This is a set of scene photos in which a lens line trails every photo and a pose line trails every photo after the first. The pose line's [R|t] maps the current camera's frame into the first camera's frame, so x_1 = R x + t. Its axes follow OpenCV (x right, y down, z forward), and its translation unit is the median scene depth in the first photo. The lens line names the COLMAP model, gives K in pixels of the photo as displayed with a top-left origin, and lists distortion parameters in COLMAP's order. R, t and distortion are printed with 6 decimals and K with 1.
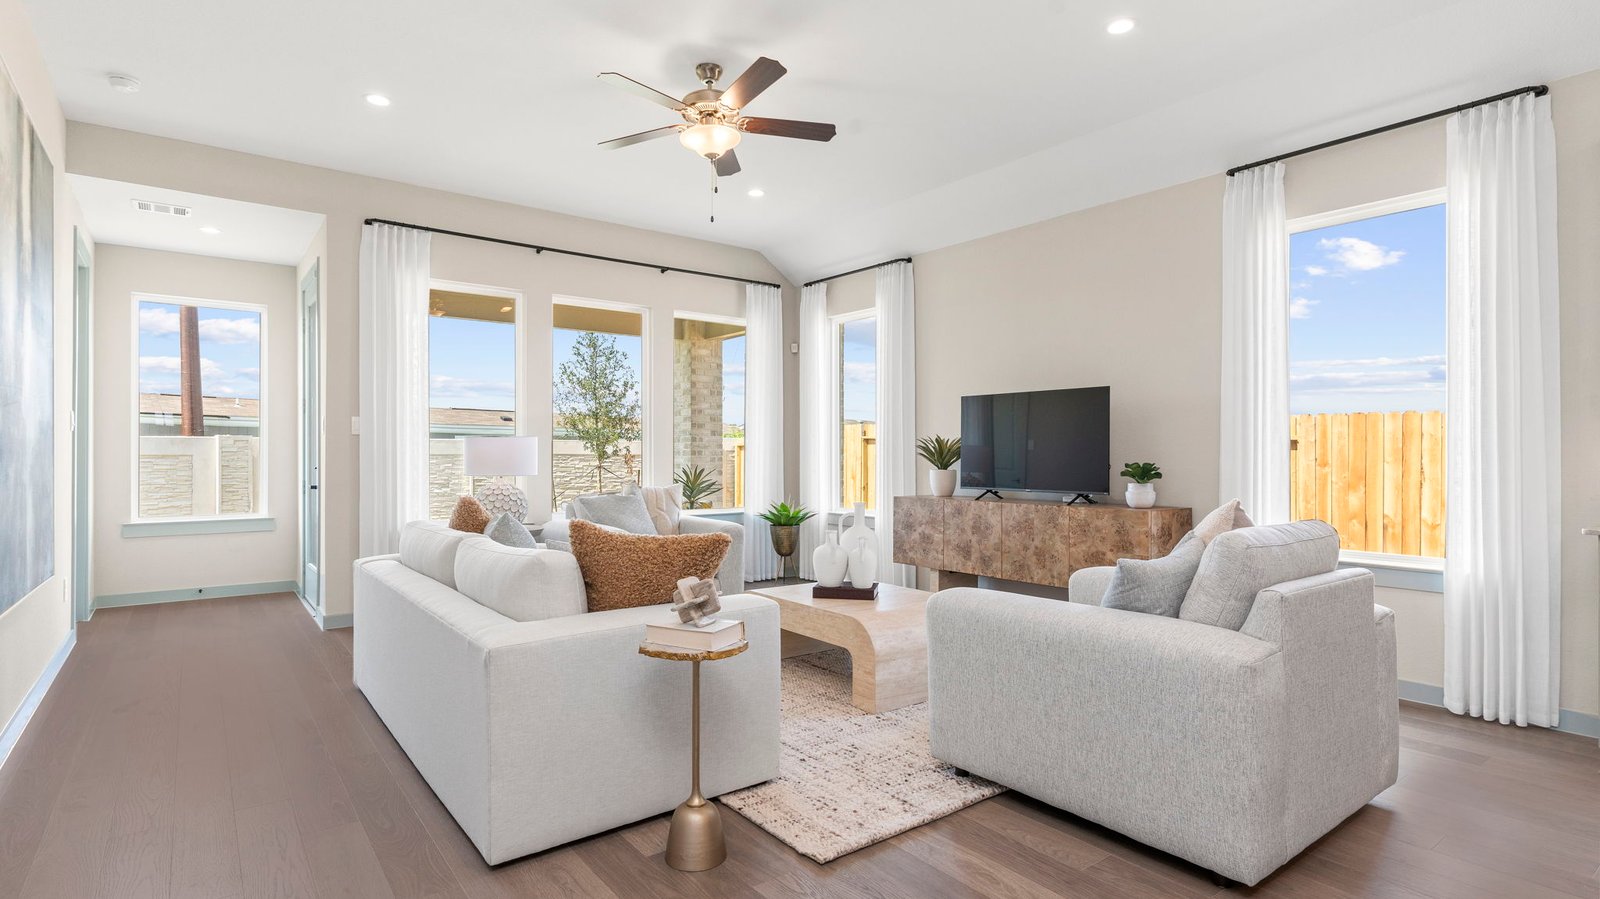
lens RADIAL K [[787.9, 0, 800.0], [0, 787.9, 449.5], [0, 0, 1]] dist [-0.001999, 0.000247]
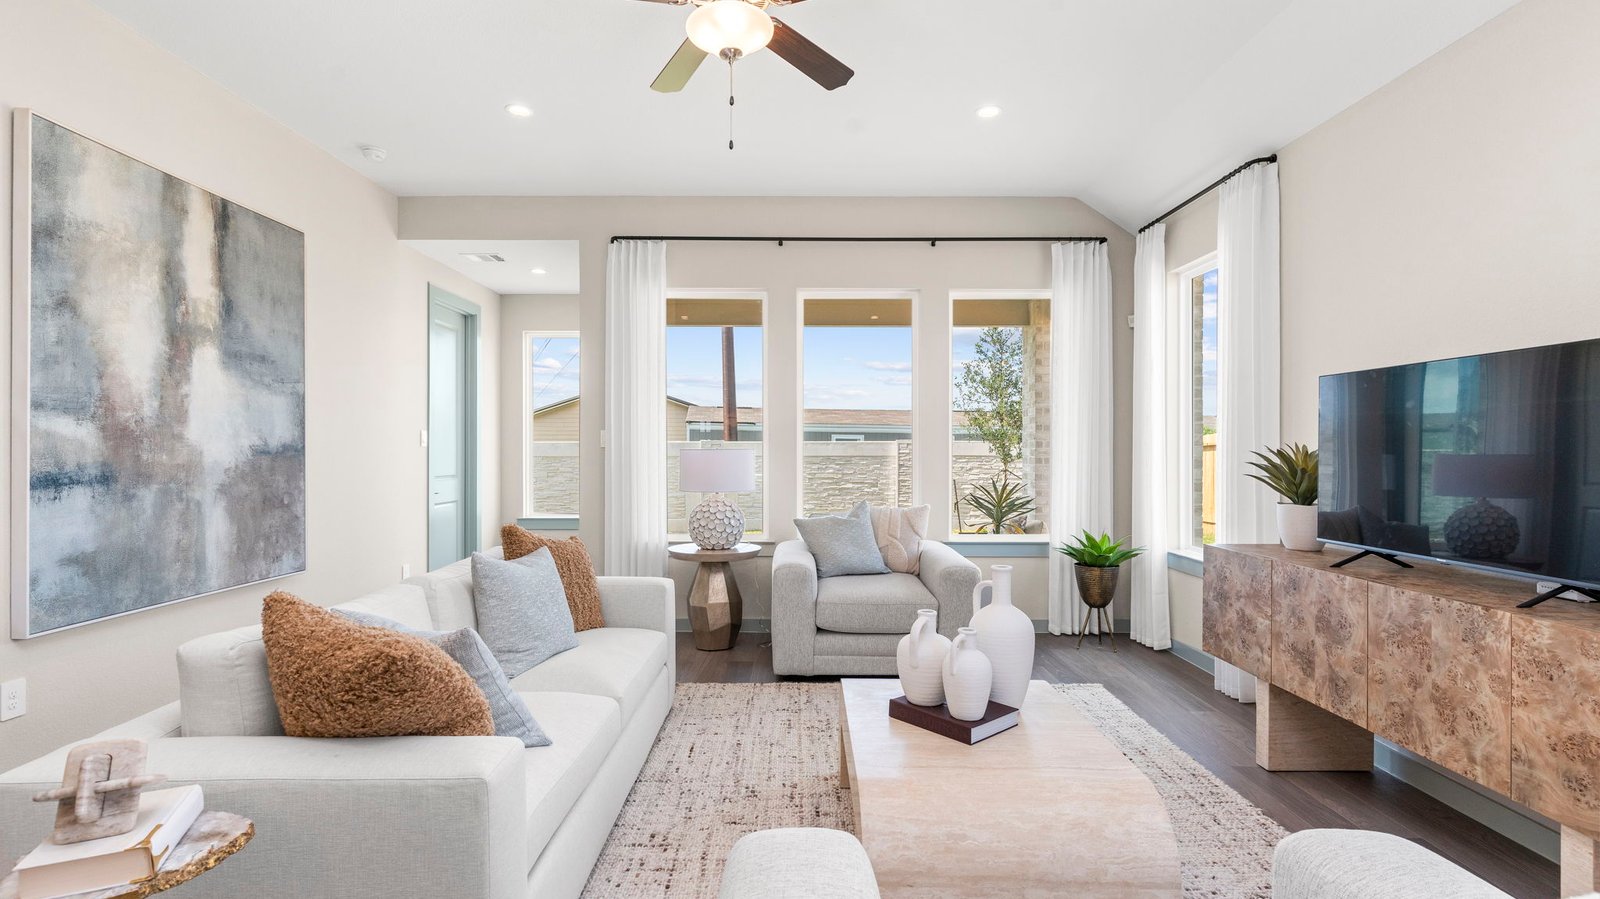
lens RADIAL K [[752.2, 0, 800.0], [0, 752.2, 449.5], [0, 0, 1]] dist [-0.000065, 0.000547]
pose [[0.793411, 0.000384, -0.608686, 0.224973], [0.003036, 0.999985, 0.004589, -0.018105], [0.608679, -0.005488, 0.793398, 0.337226]]
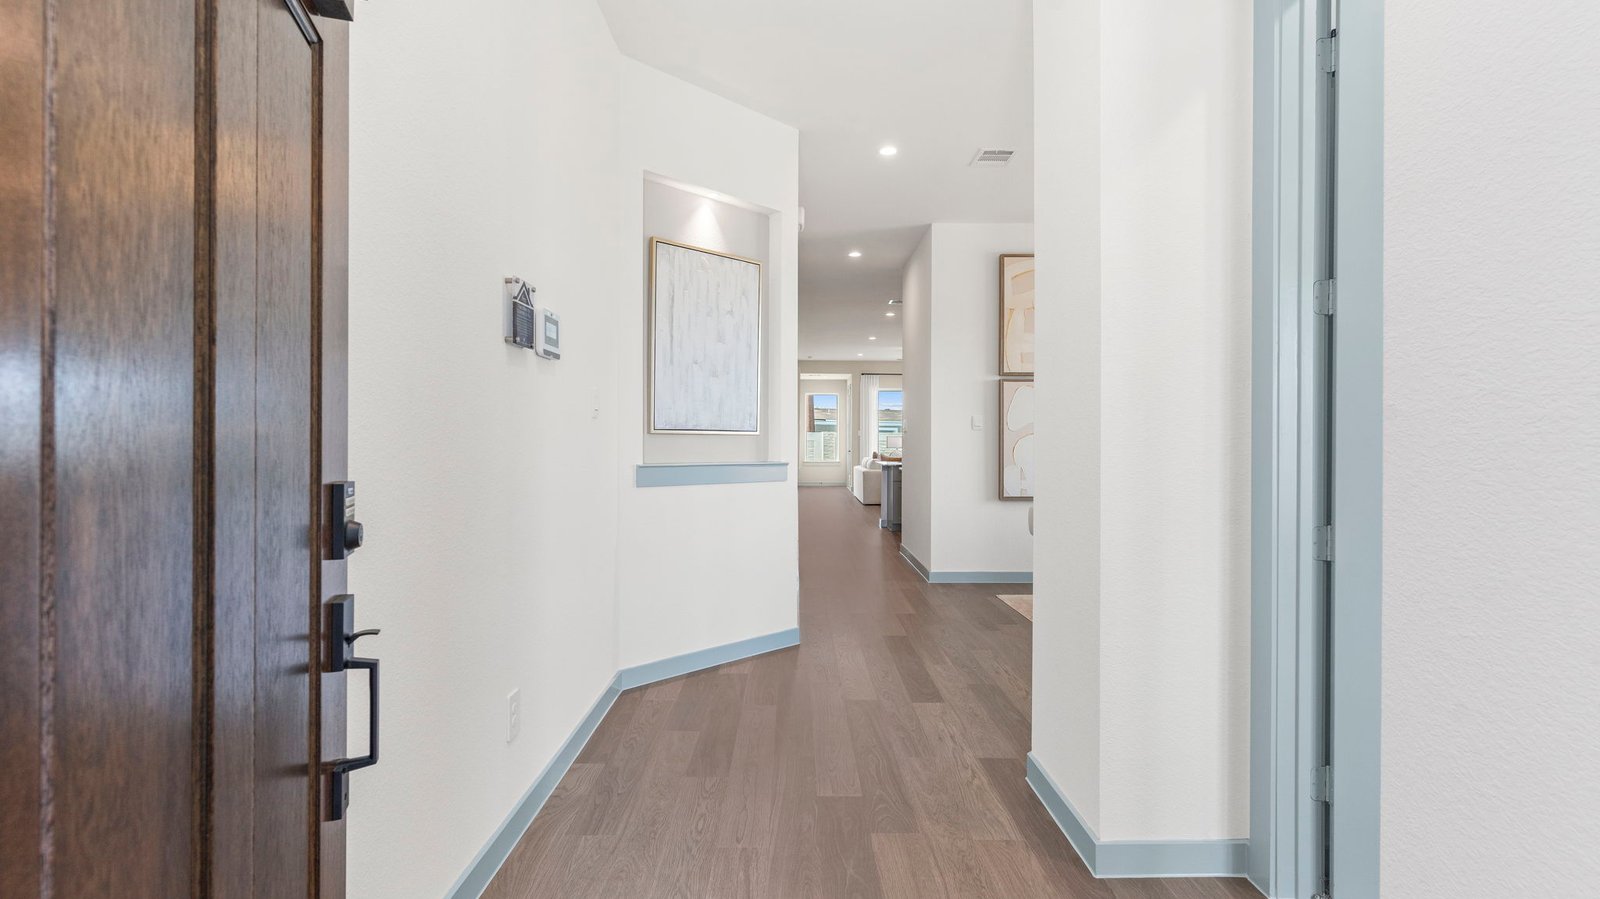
lens RADIAL K [[787.9, 0, 800.0], [0, 787.9, 449.5], [0, 0, 1]] dist [-0.001999, 0.000247]
pose [[0.792966, 0.012190, -0.609144, 1.208478], [-0.000929, 0.999823, 0.018799, -0.022982], [0.609265, -0.014341, 0.792837, -1.716276]]
